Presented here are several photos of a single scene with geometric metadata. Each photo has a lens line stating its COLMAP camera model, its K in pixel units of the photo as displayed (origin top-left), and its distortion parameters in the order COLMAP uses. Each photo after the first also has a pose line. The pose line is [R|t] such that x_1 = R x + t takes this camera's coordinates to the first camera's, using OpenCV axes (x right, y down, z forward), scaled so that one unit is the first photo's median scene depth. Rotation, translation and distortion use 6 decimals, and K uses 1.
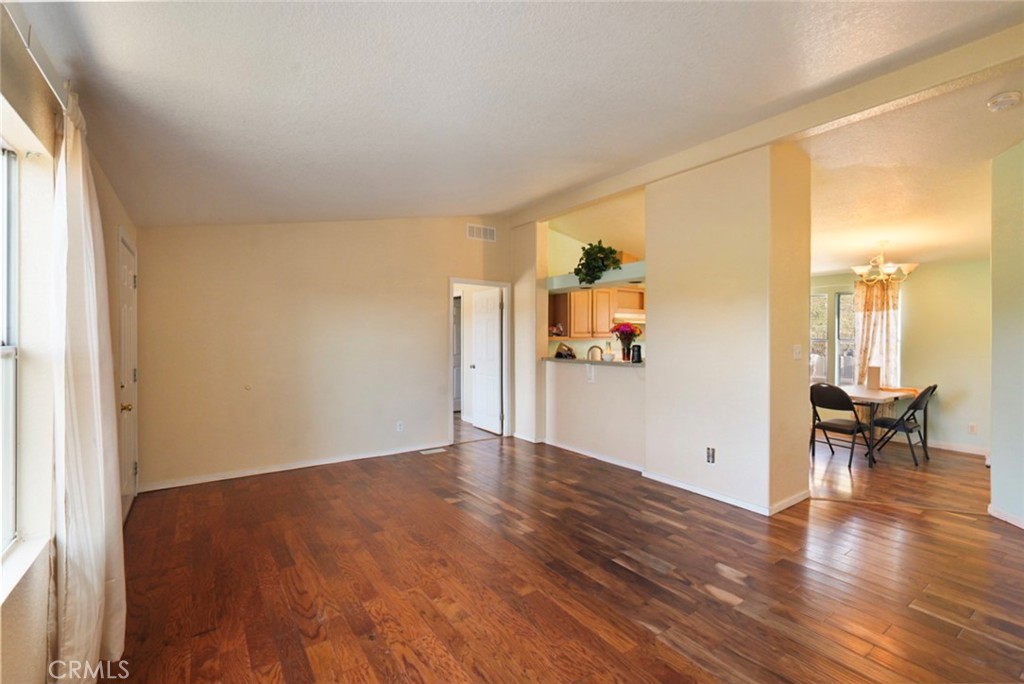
lens RADIAL K [[453.9, 0, 513.4], [0, 453.9, 338.8], [0, 0, 1]] dist [0.000606, 0.004221]
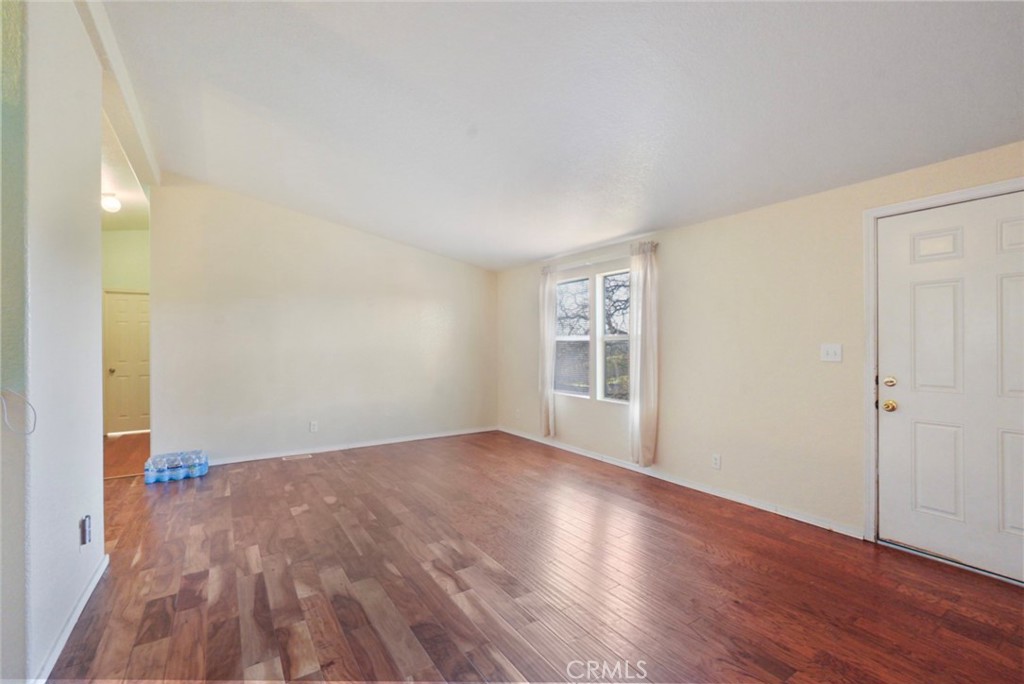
lens RADIAL K [[453.9, 0, 513.4], [0, 453.9, 338.8], [0, 0, 1]] dist [0.000606, 0.004221]
pose [[-0.999485, 0.004562, 0.031757, -0.151113], [0.004560, 0.999990, -0.000117, 0.017988], [-0.031757, 0.000028, -0.999496, 1.850758]]
